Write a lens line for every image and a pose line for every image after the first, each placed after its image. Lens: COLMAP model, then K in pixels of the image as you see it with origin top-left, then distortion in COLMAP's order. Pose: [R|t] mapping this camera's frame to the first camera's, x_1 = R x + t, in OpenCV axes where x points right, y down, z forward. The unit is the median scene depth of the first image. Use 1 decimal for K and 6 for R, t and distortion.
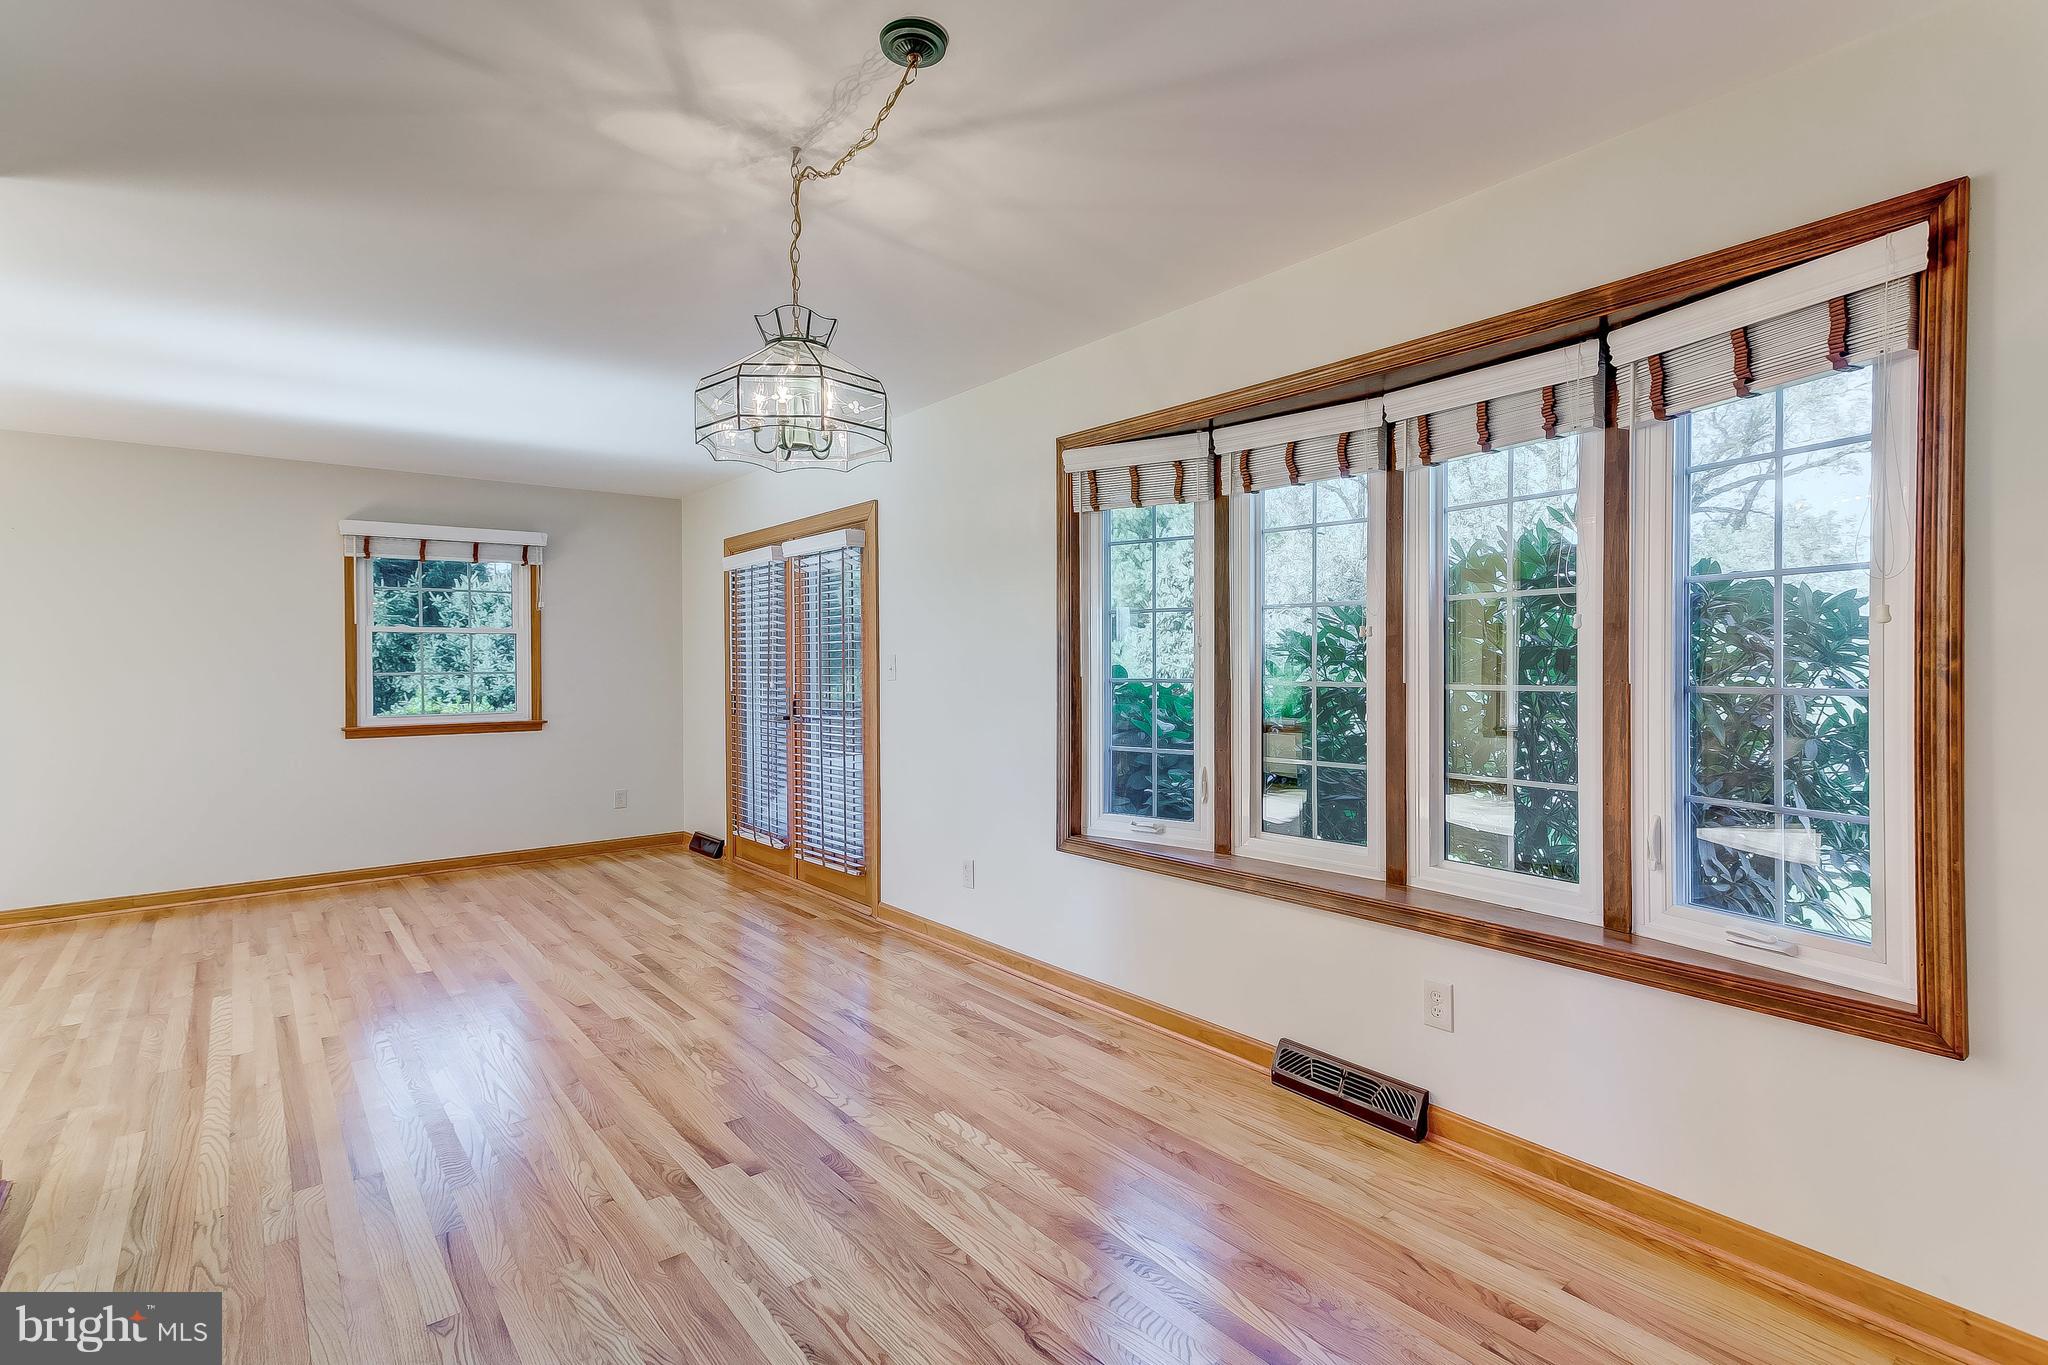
lens RADIAL K [[973.2, 0, 1015.0], [0, 973.2, 647.3], [0, 0, 1]] dist [0.029000, -0.000685]
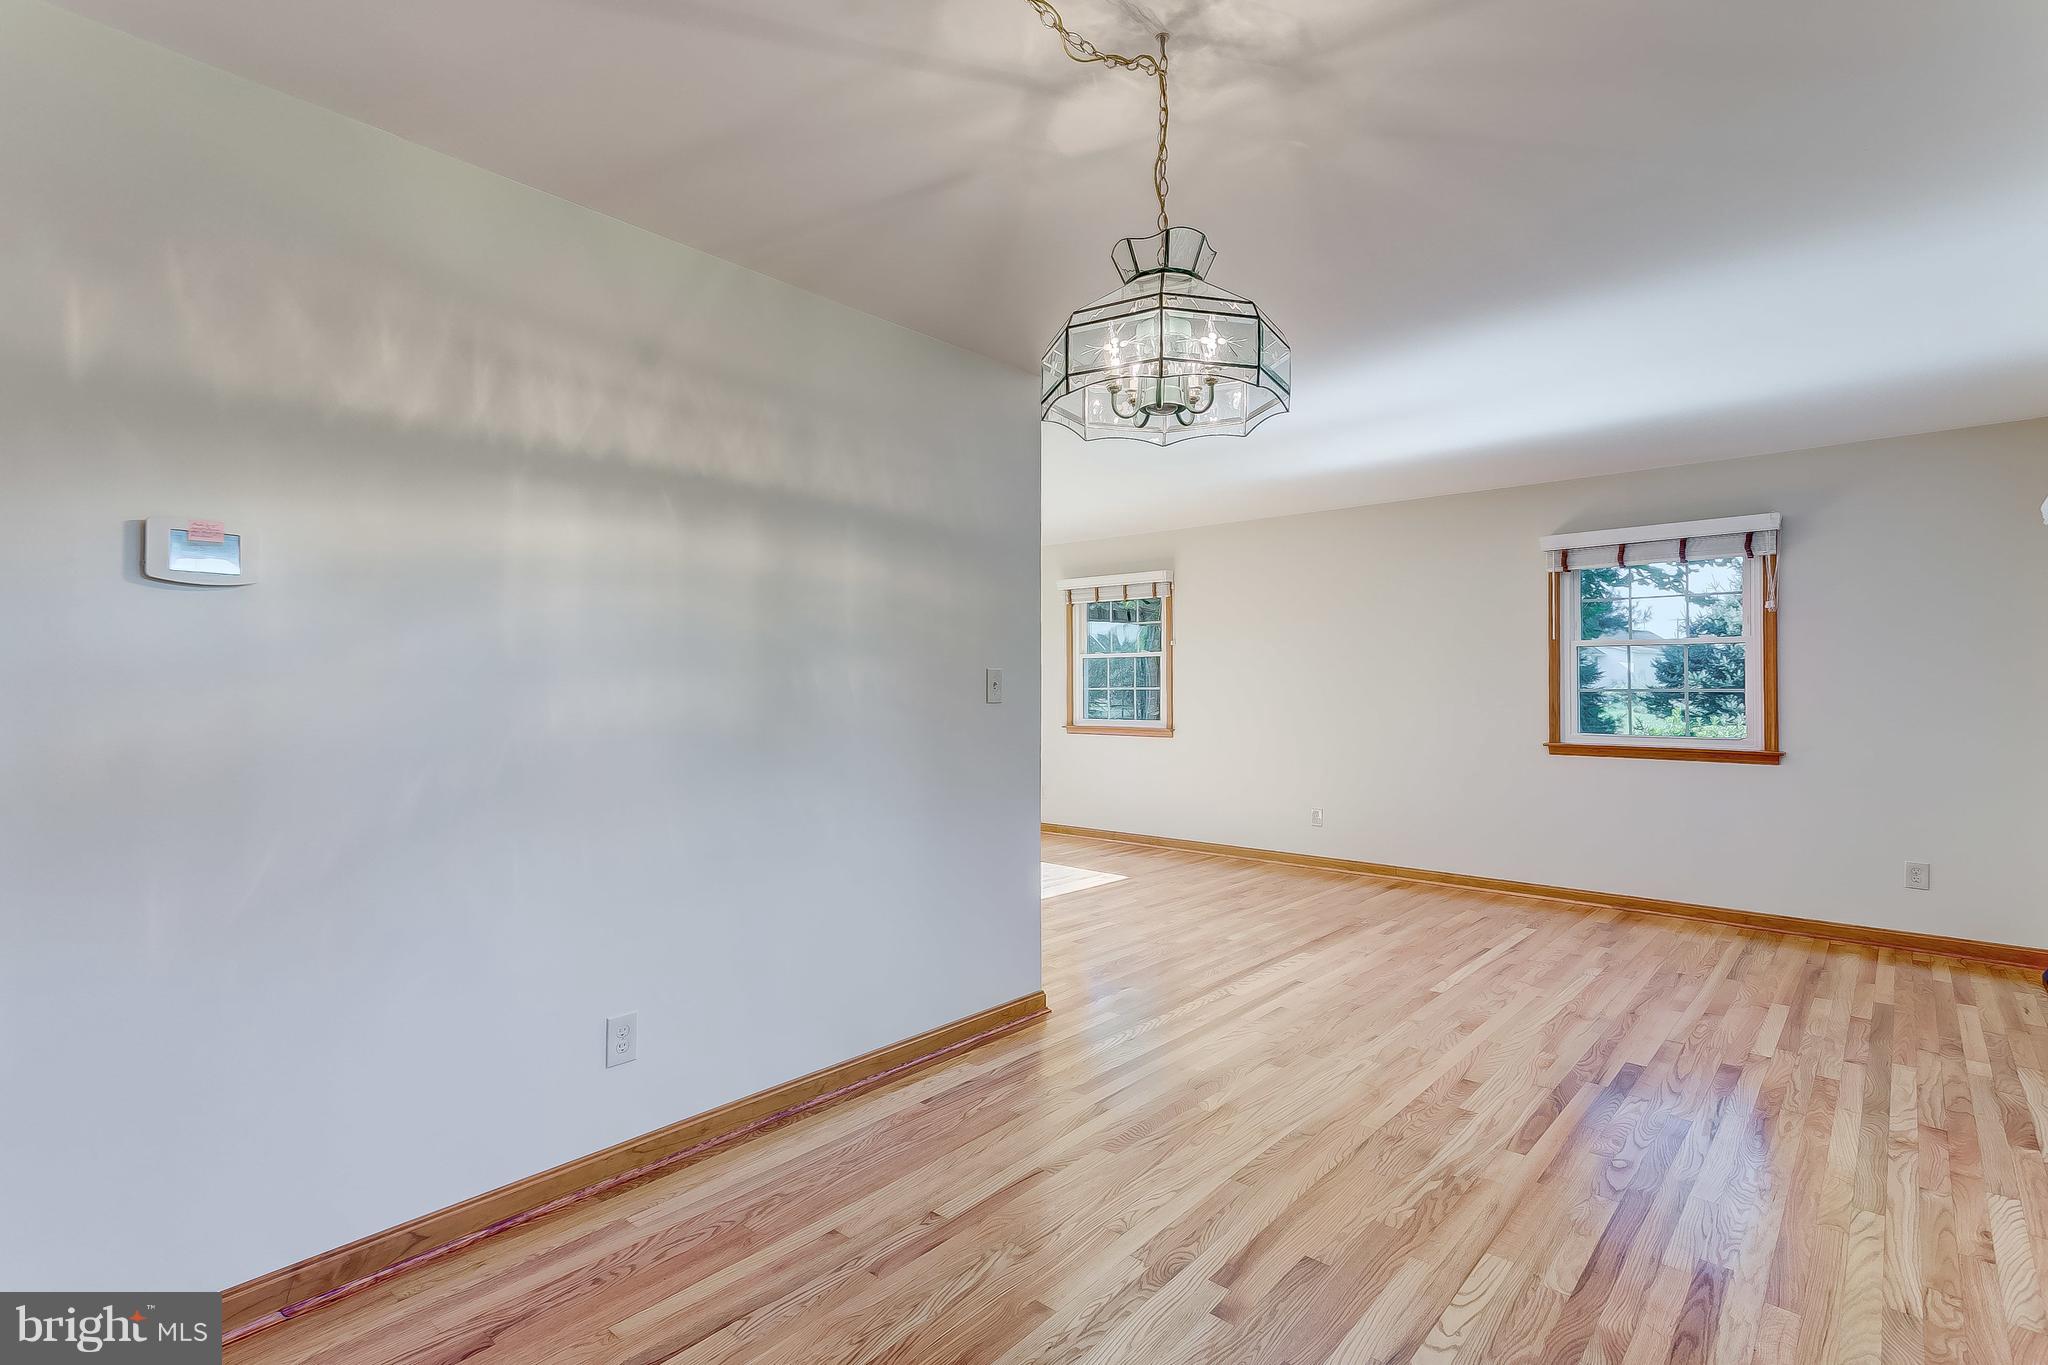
lens RADIAL K [[973.2, 0, 1016.5], [0, 973.2, 670.9], [0, 0, 1]] dist [0.029000, -0.000685]
pose [[0.177544, -0.005117, -0.984100, 0.353766], [0.016998, 0.999853, -0.002133, 0.001573], [0.983966, -0.016349, 0.177605, 0.485400]]
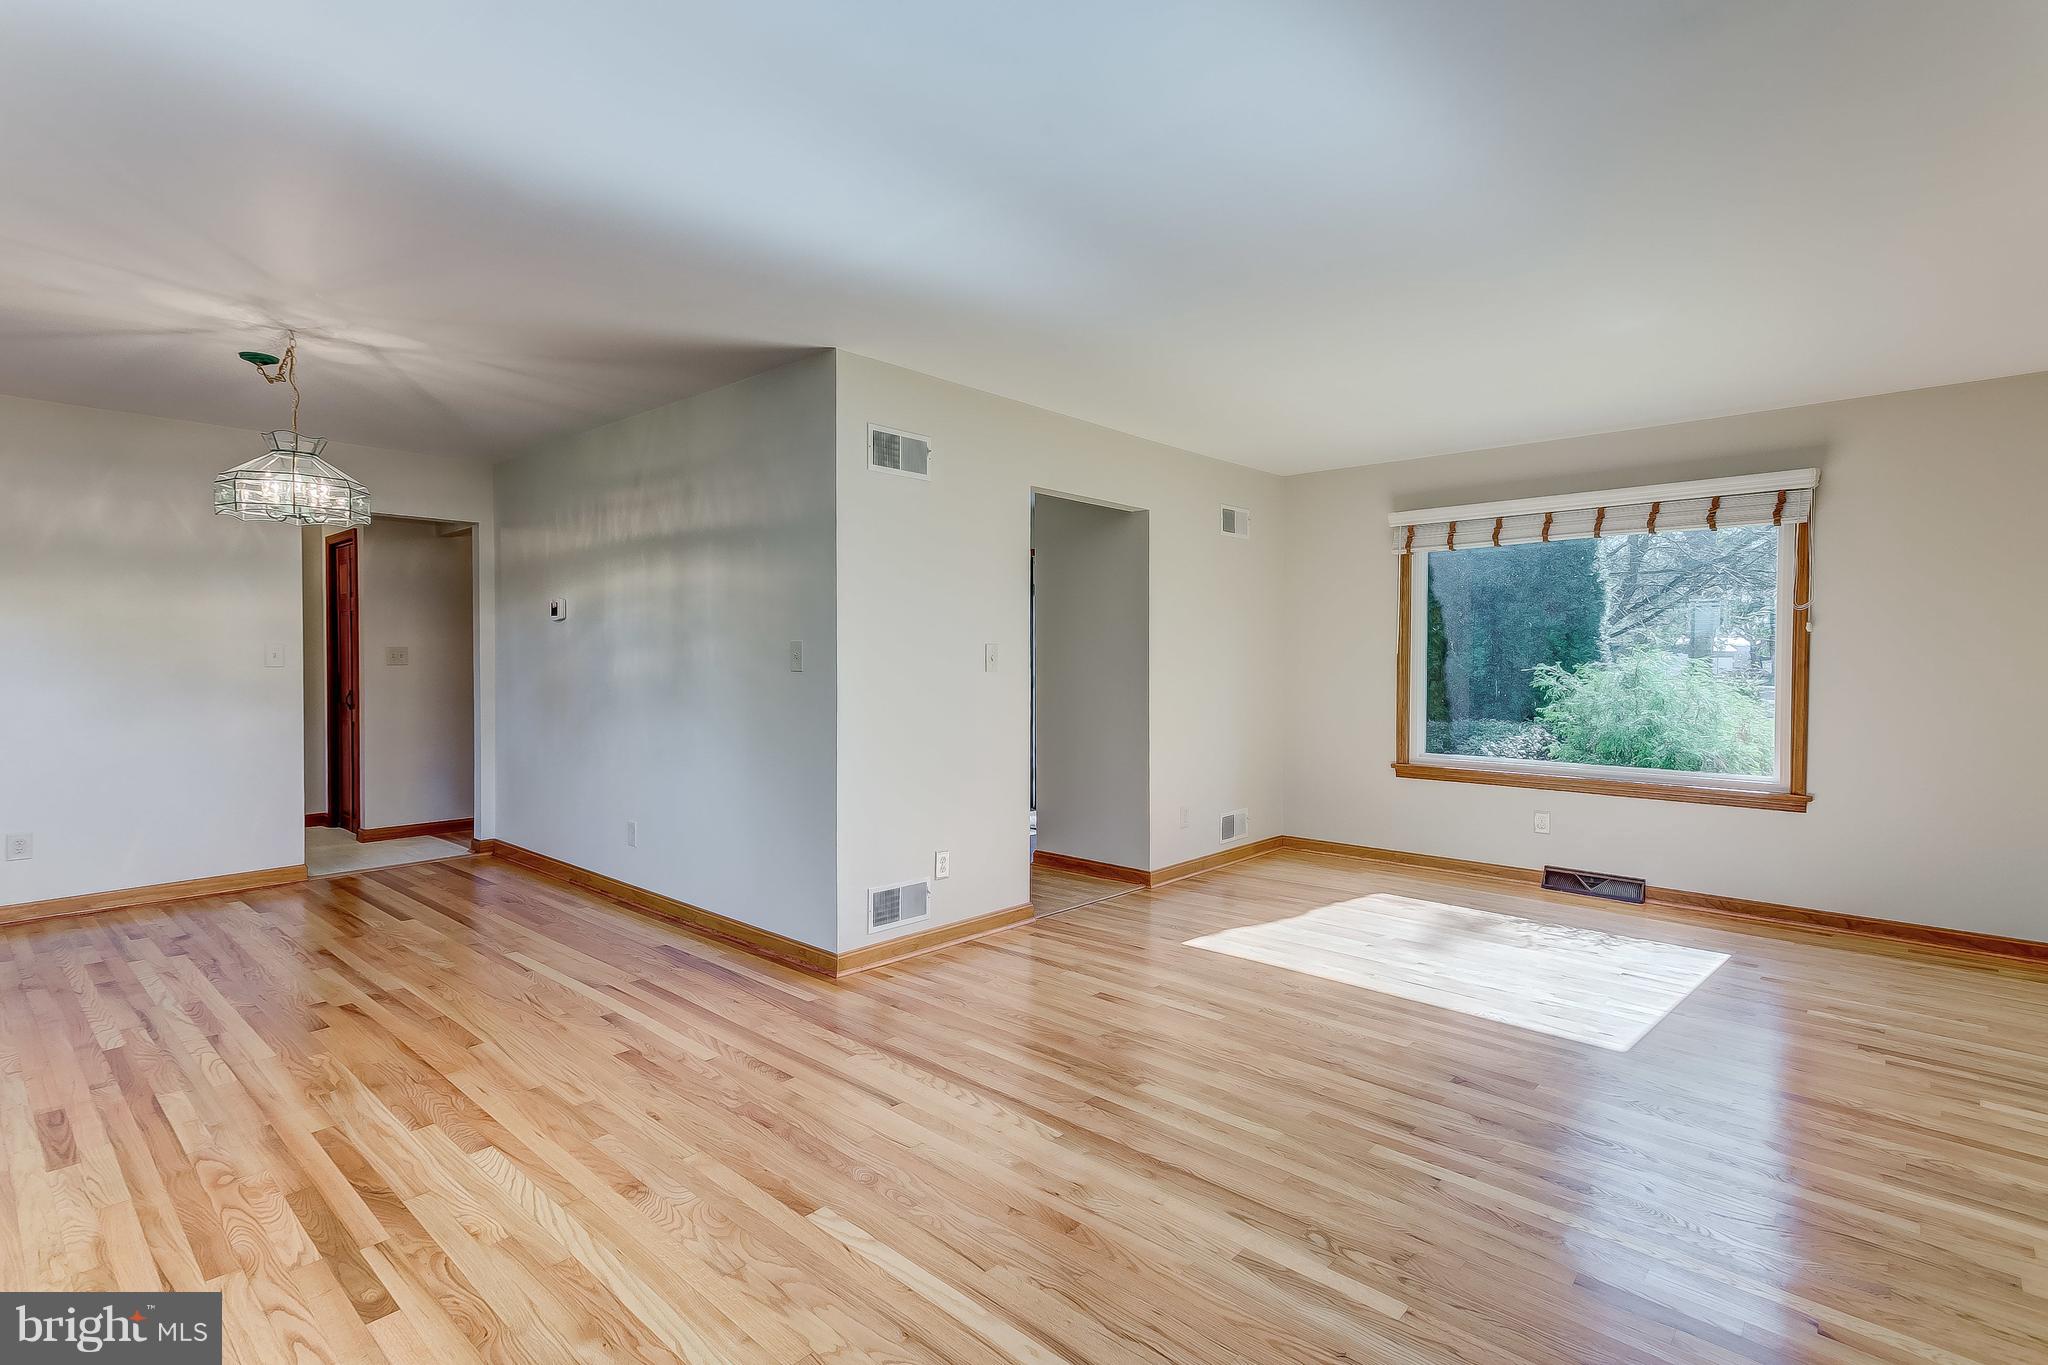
lens RADIAL K [[973.2, 0, 1014.0], [0, 973.2, 672.8], [0, 0, 1]] dist [0.029000, -0.000685]
pose [[-0.986084, 0.008923, -0.166009, -0.726107], [0.008884, 0.999960, 0.000977, 0.034794], [0.166011, -0.000511, -0.986124, 1.826255]]
